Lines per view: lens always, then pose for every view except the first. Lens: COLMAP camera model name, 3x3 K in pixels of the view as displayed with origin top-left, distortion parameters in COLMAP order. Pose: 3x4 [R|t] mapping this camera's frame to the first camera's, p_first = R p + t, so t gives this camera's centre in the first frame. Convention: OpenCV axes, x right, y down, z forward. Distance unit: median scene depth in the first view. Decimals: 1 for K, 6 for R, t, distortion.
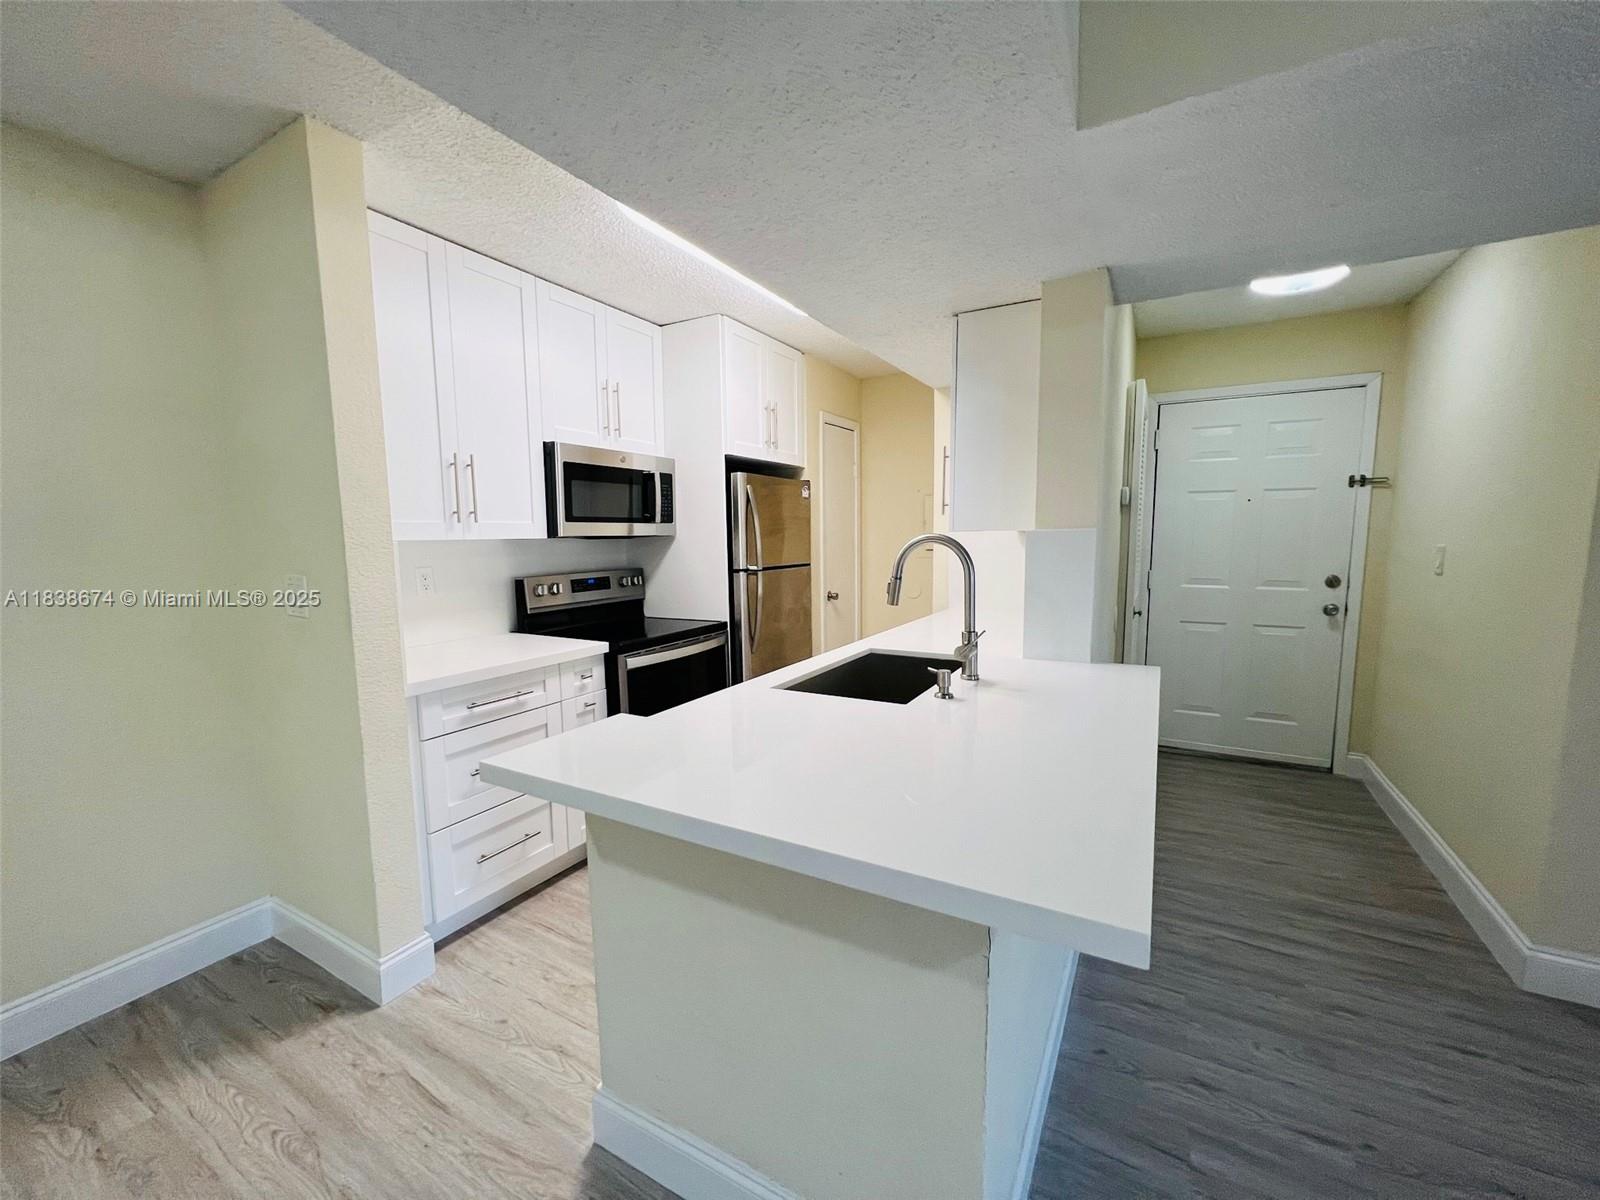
lens RADIAL K [[639.8, 0, 801.3], [0, 639.8, 605.2], [0, 0, 1]] dist [-0.000853, -0.000122]
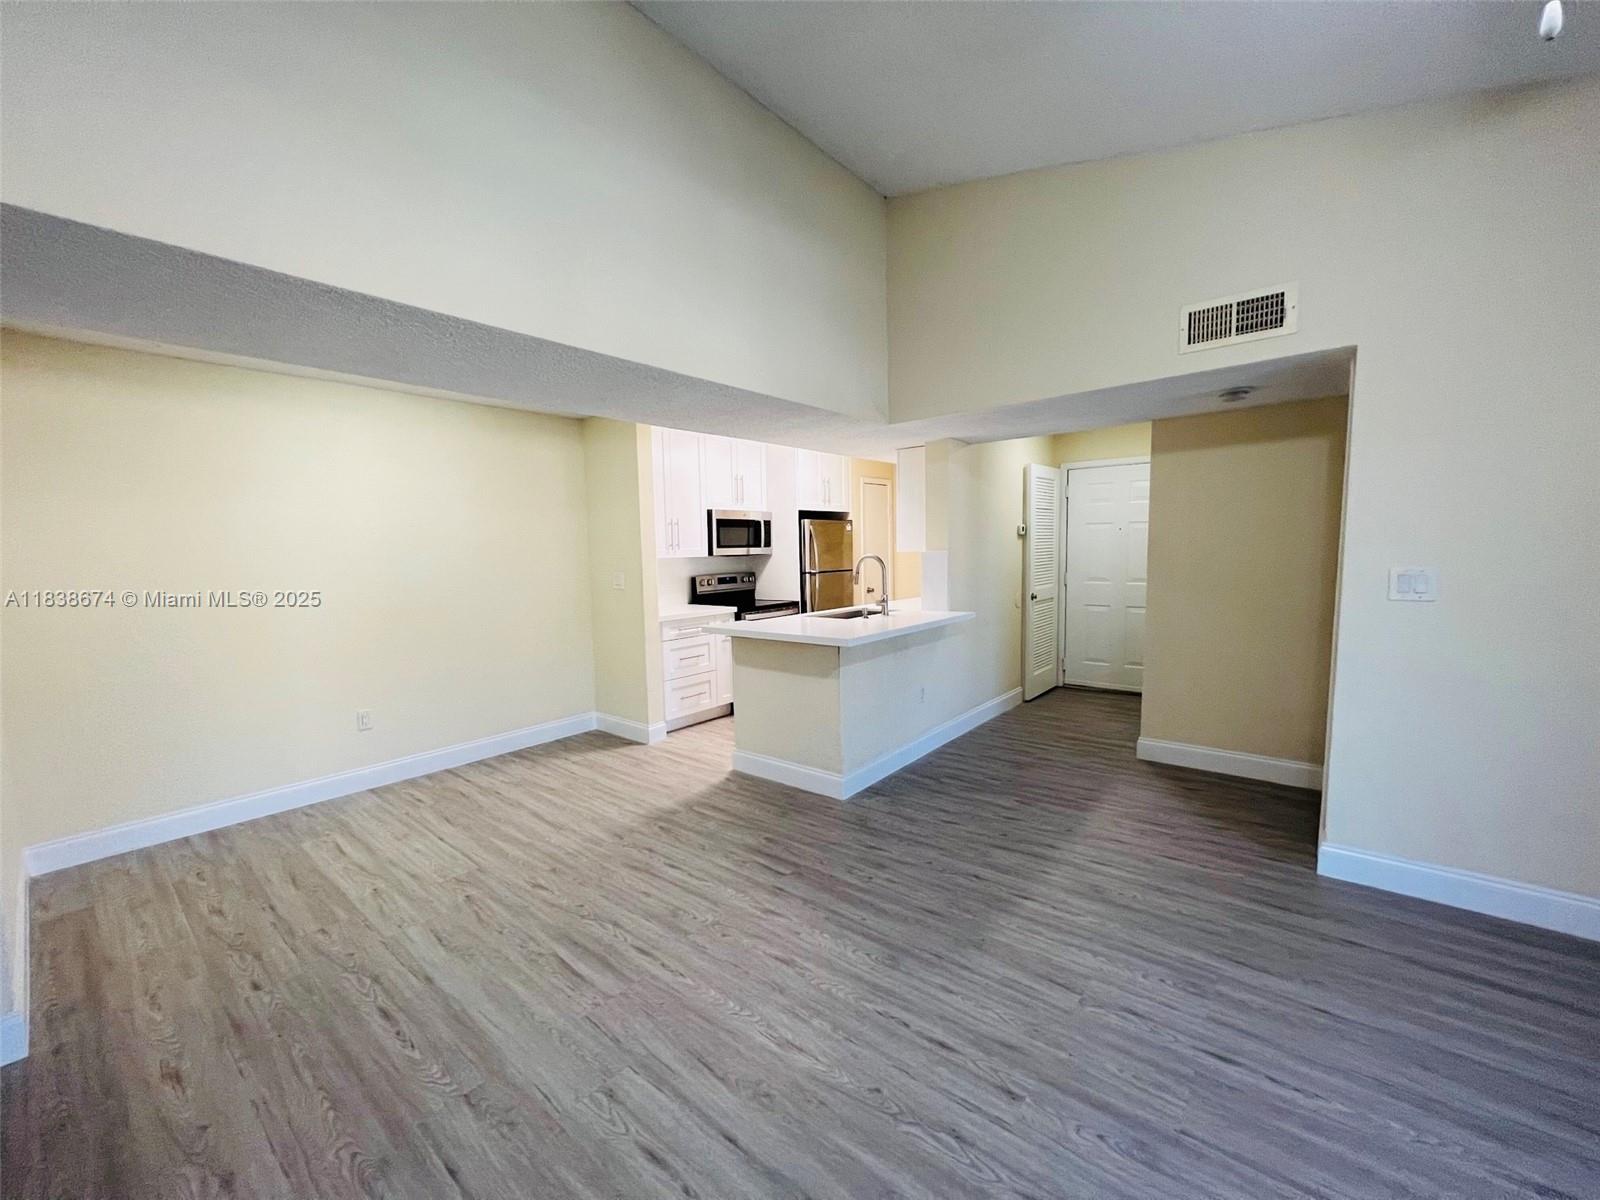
lens RADIAL K [[639.8, 0, 801.3], [0, 639.8, 605.2], [0, 0, 1]] dist [-0.000853, -0.000122]
pose [[0.983978, 0.005988, -0.178189, 0.234256], [-0.009531, 0.999773, -0.019032, 0.078782], [0.178035, 0.020426, 0.983812, -0.860473]]
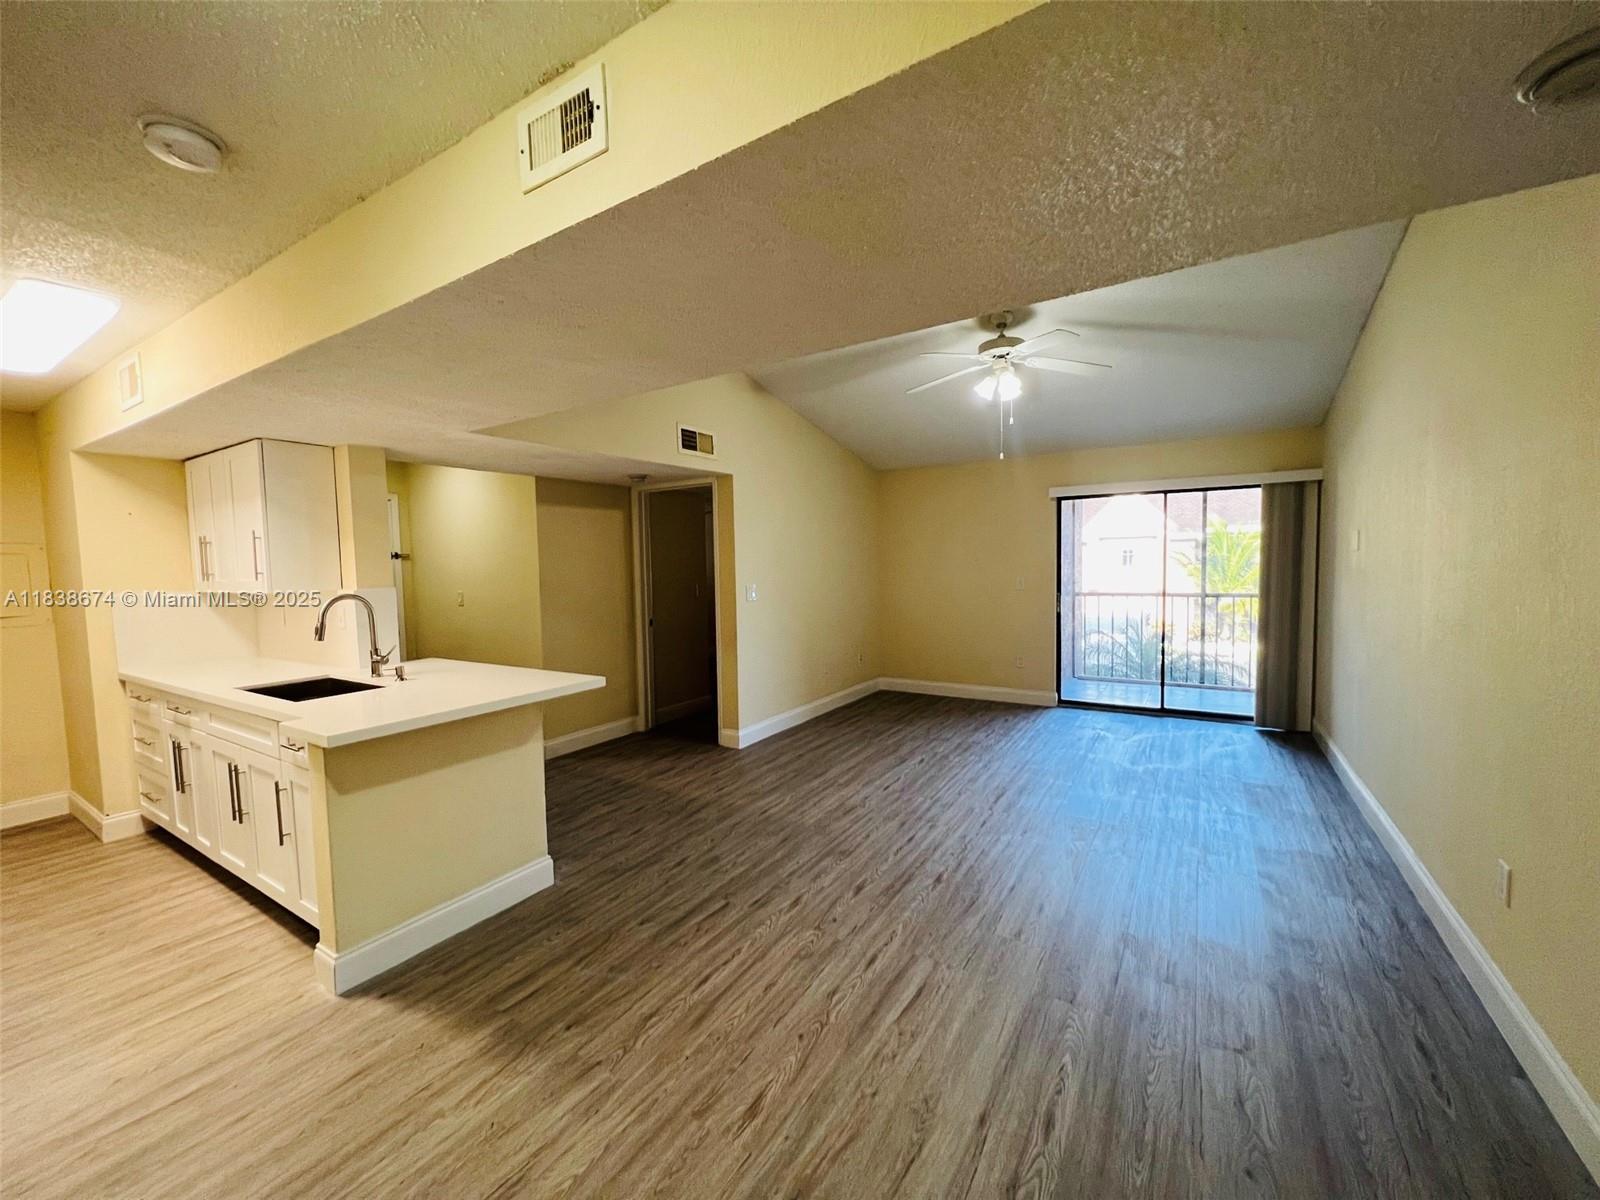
lens RADIAL K [[639.8, 0, 801.3], [0, 639.8, 605.2], [0, 0, 1]] dist [-0.000853, -0.000122]
pose [[0.042000, -0.054589, 0.997625, -0.851564], [0.134618, 0.989711, 0.048488, -0.002329], [-0.990007, 0.132262, 0.048917, -0.142666]]
